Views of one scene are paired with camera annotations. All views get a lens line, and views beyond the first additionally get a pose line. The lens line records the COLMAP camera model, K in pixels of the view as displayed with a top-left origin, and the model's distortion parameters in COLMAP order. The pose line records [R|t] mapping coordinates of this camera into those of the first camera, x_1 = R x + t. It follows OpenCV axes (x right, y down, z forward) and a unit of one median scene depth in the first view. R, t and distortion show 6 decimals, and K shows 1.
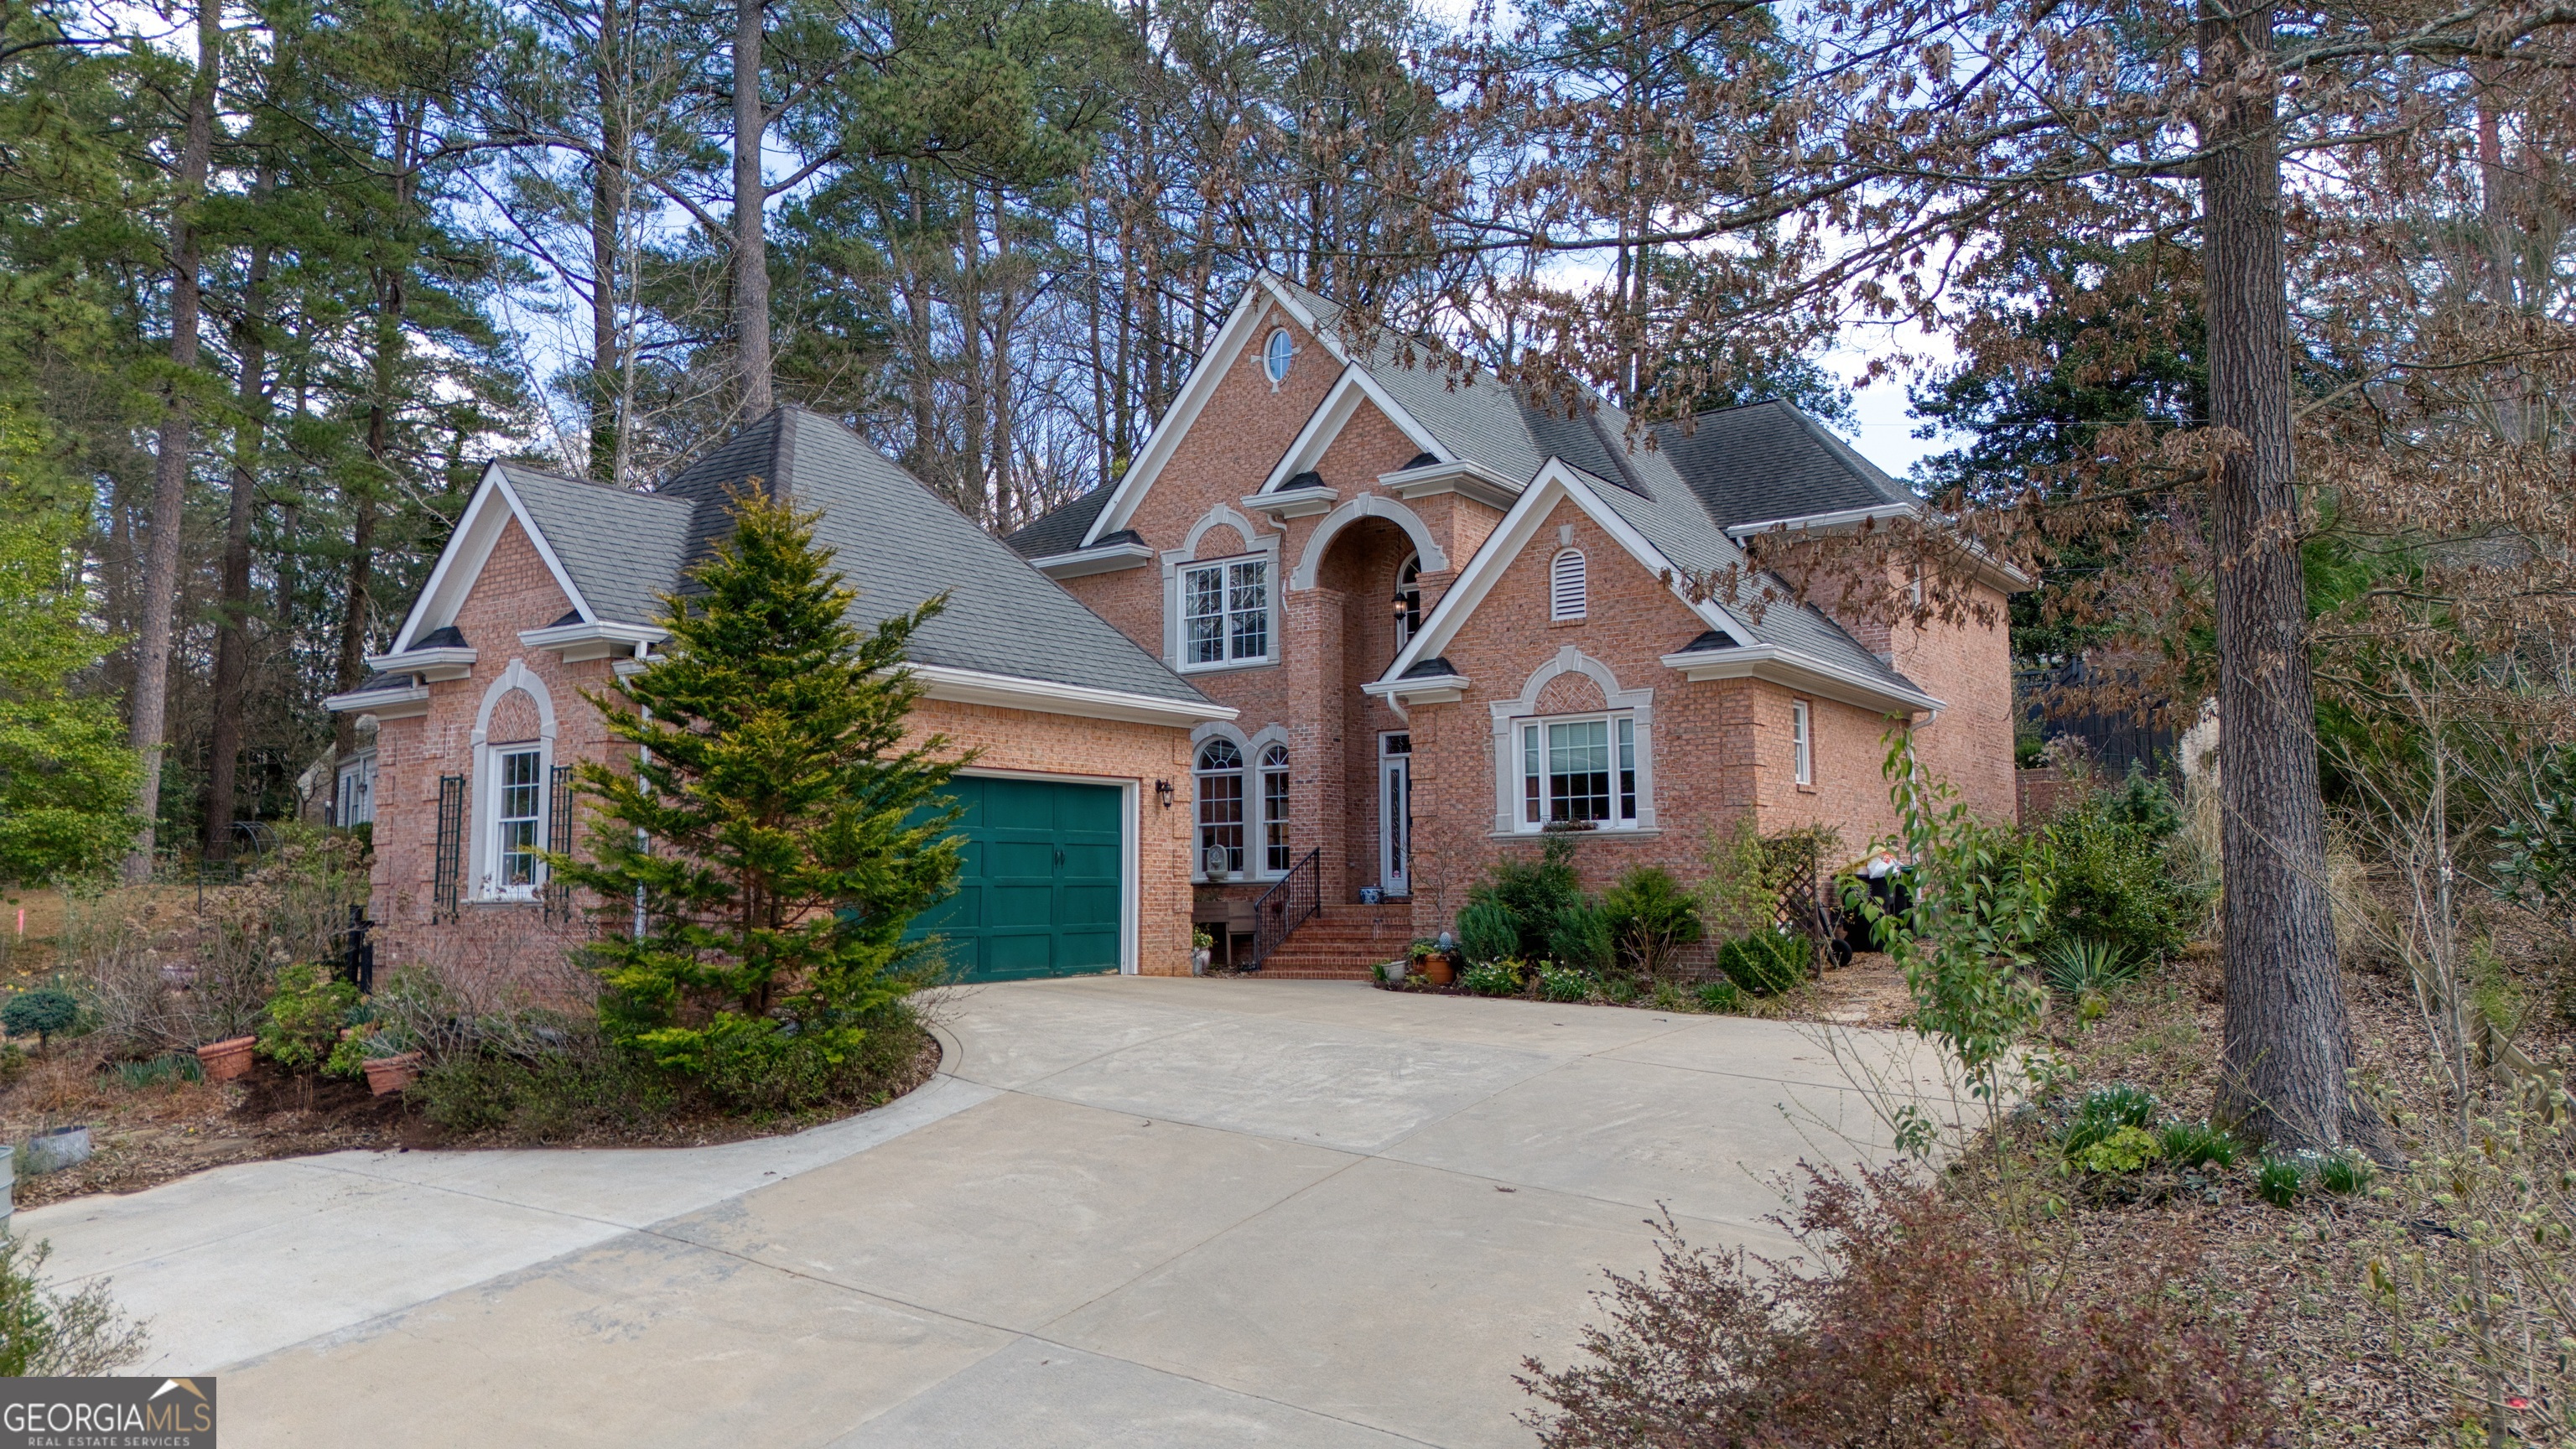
lens RADIAL K [[1819.2, 0, 1291.4], [0, 1819.2, 717.2], [0, 0, 1]] dist [0.082777, -0.001850]
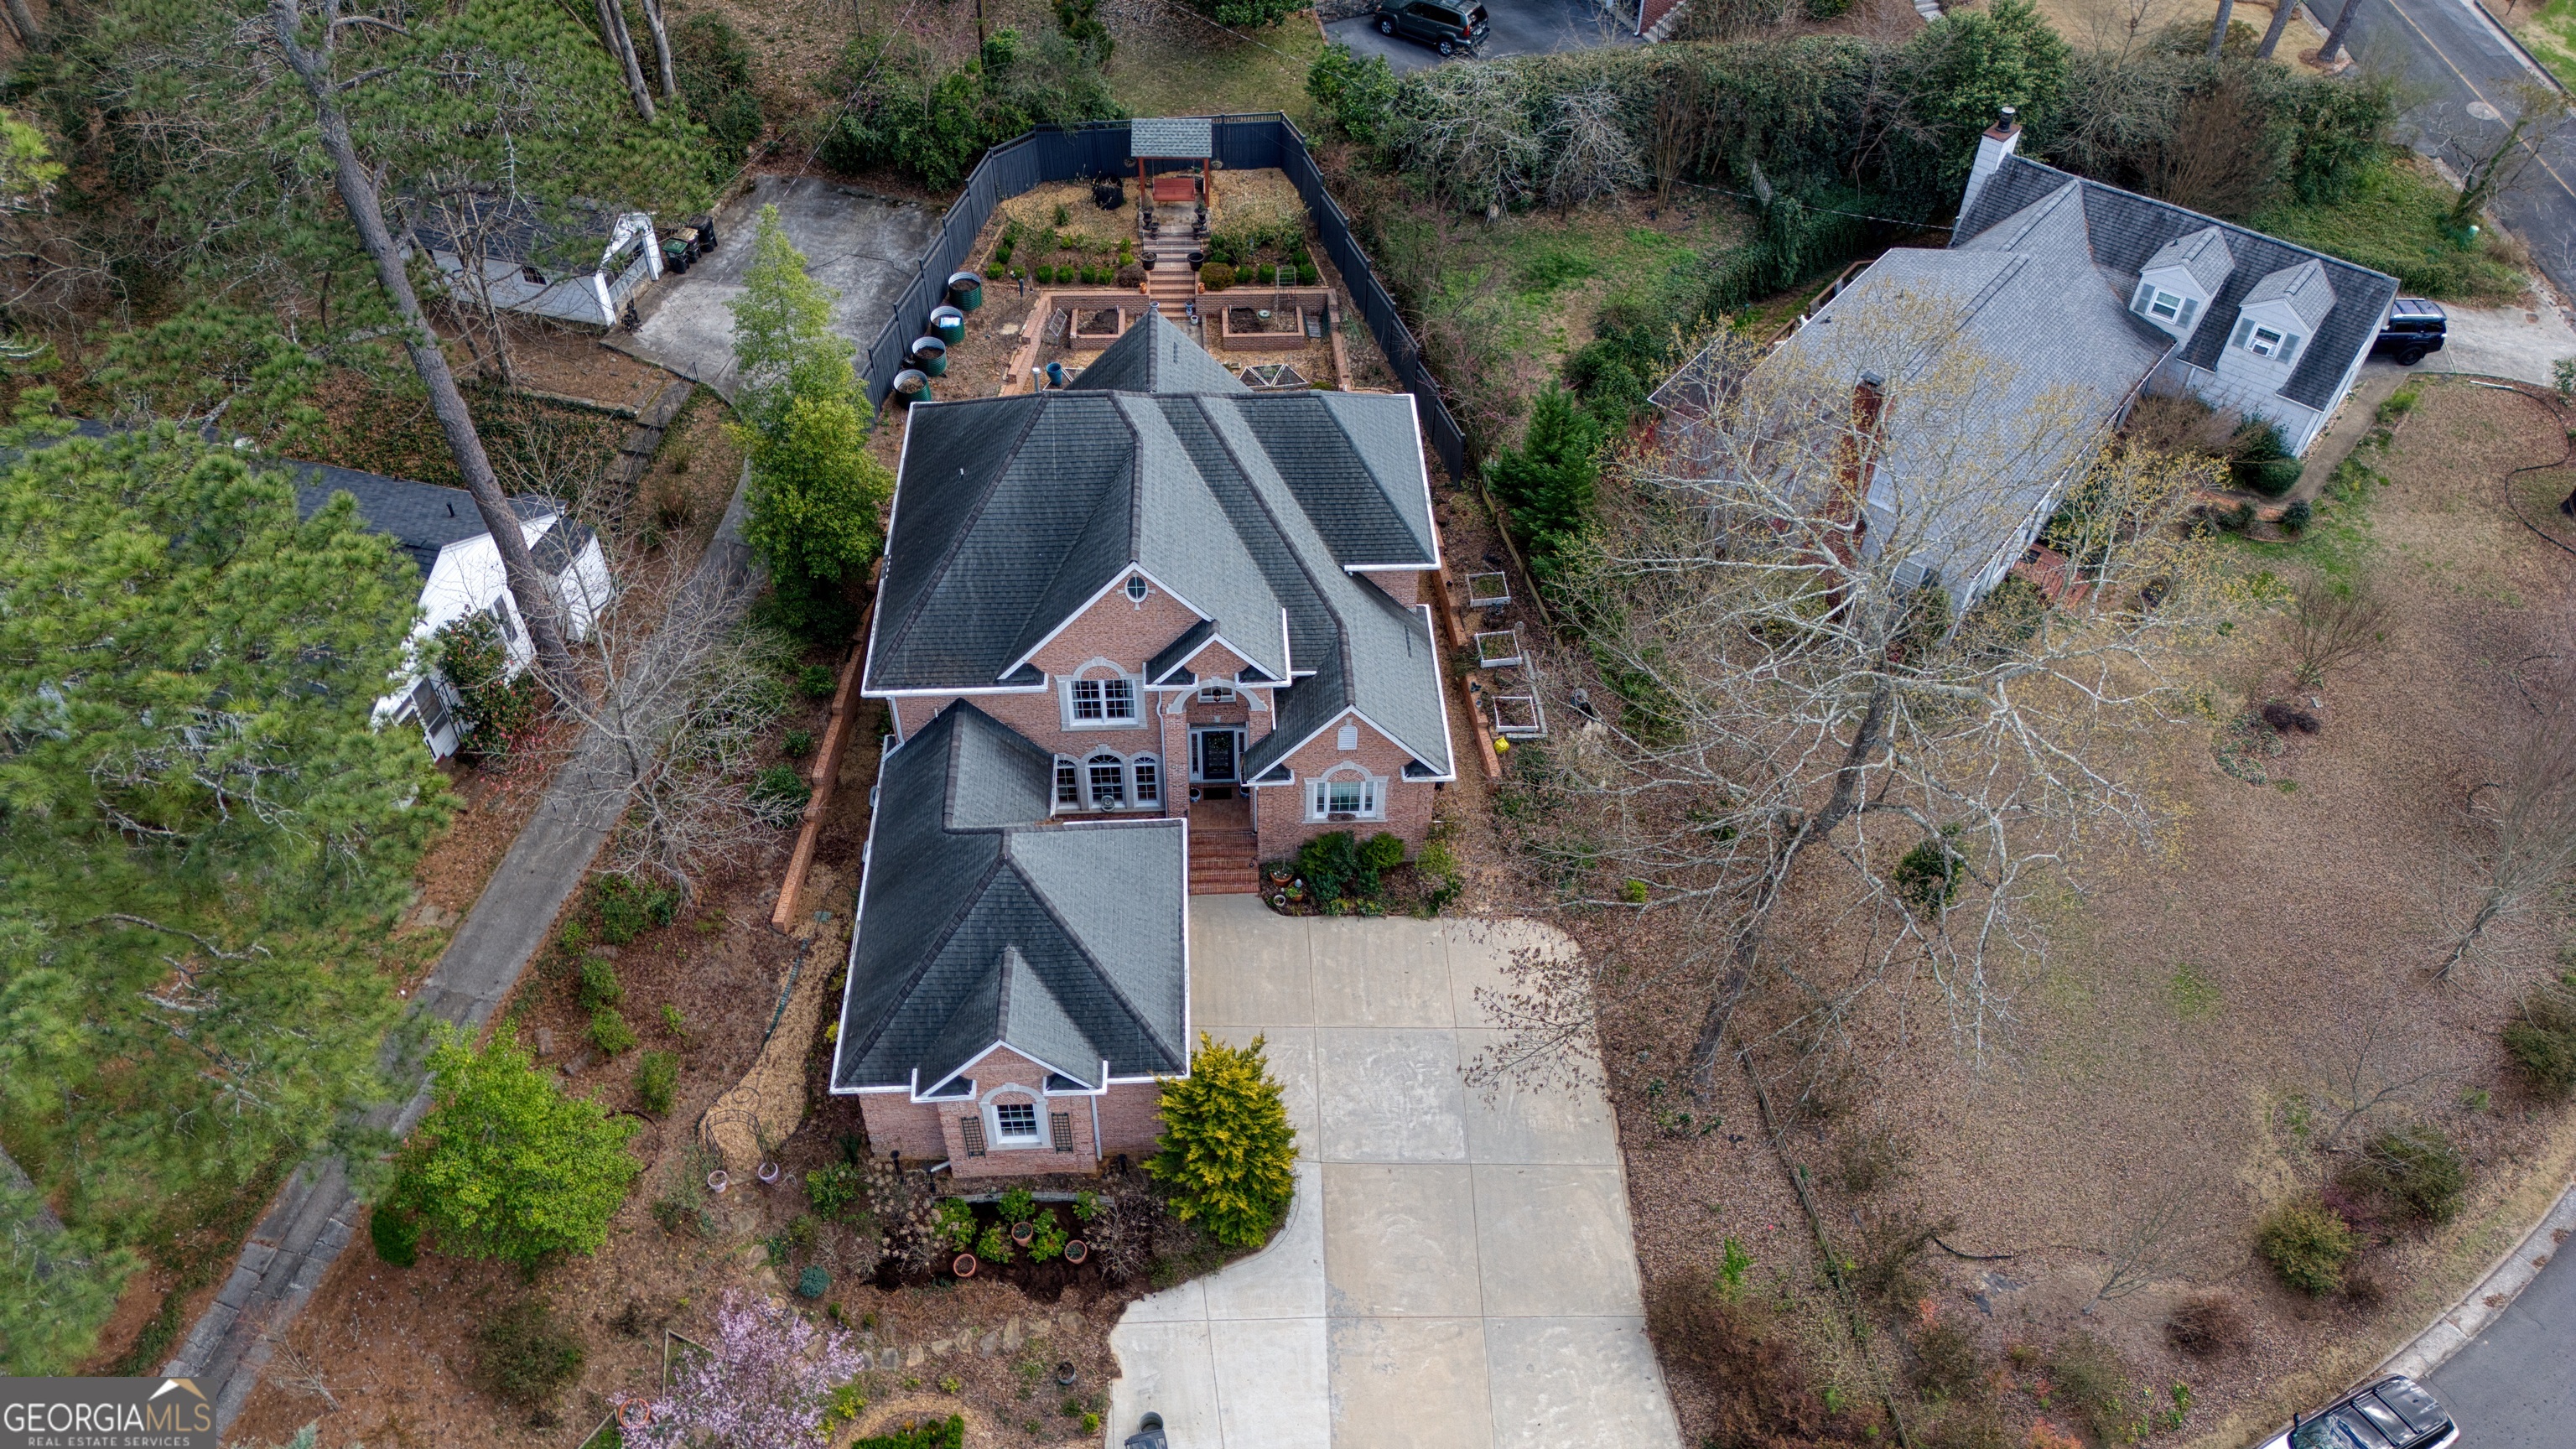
lens RADIAL K [[1819.2, 0, 1286.6], [0, 1819.2, 725.3], [0, 0, 1]] dist [0.082777, -0.001850]
pose [[0.793936, -0.421462, 0.438219, -0.787035], [-0.081247, 0.640746, 0.763442, -1.627718], [-0.602548, -0.641728, 0.474469, 0.089567]]
